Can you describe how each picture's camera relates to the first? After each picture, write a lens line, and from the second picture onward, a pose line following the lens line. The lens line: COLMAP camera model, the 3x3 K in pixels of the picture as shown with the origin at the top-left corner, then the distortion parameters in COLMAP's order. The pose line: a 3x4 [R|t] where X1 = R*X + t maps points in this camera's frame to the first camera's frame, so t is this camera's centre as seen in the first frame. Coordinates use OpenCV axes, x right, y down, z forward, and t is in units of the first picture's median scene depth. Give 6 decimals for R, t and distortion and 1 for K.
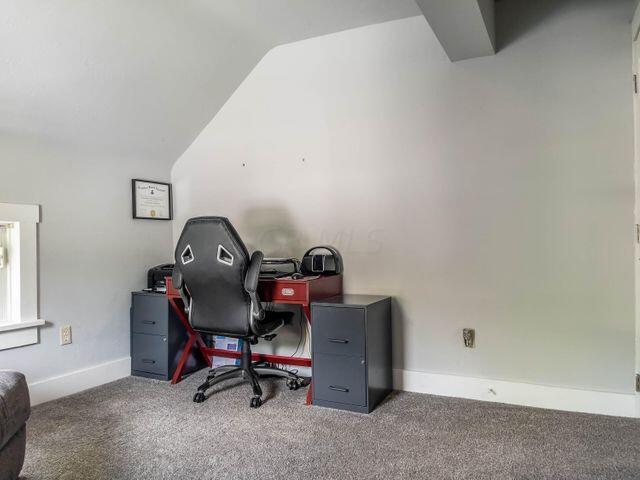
lens RADIAL K [[490.0, 0, 320.0], [0, 490.0, 240.0], [0, 0, 1]] dist [0.066530, -0.098630]
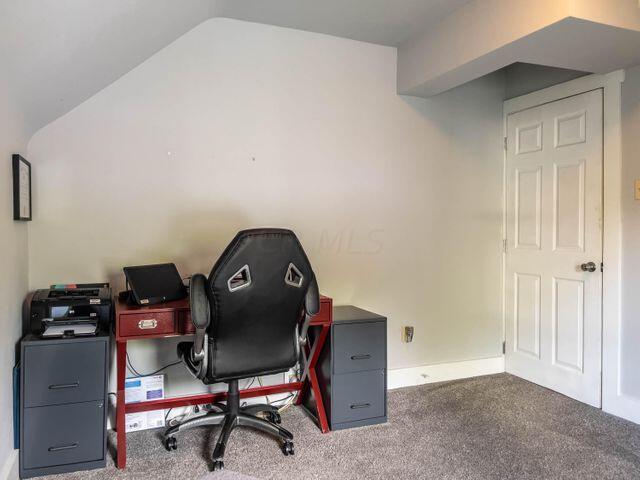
lens RADIAL K [[493.2, 0, 309.7], [0, 493.2, 224.3], [0, 0, 1]] dist [0.075925, -0.101561]
pose [[0.669768, 0.017381, 0.742367, -0.757088], [-0.010248, 0.999847, -0.014164, -0.042457], [-0.742499, 0.001879, 0.669844, 0.405876]]
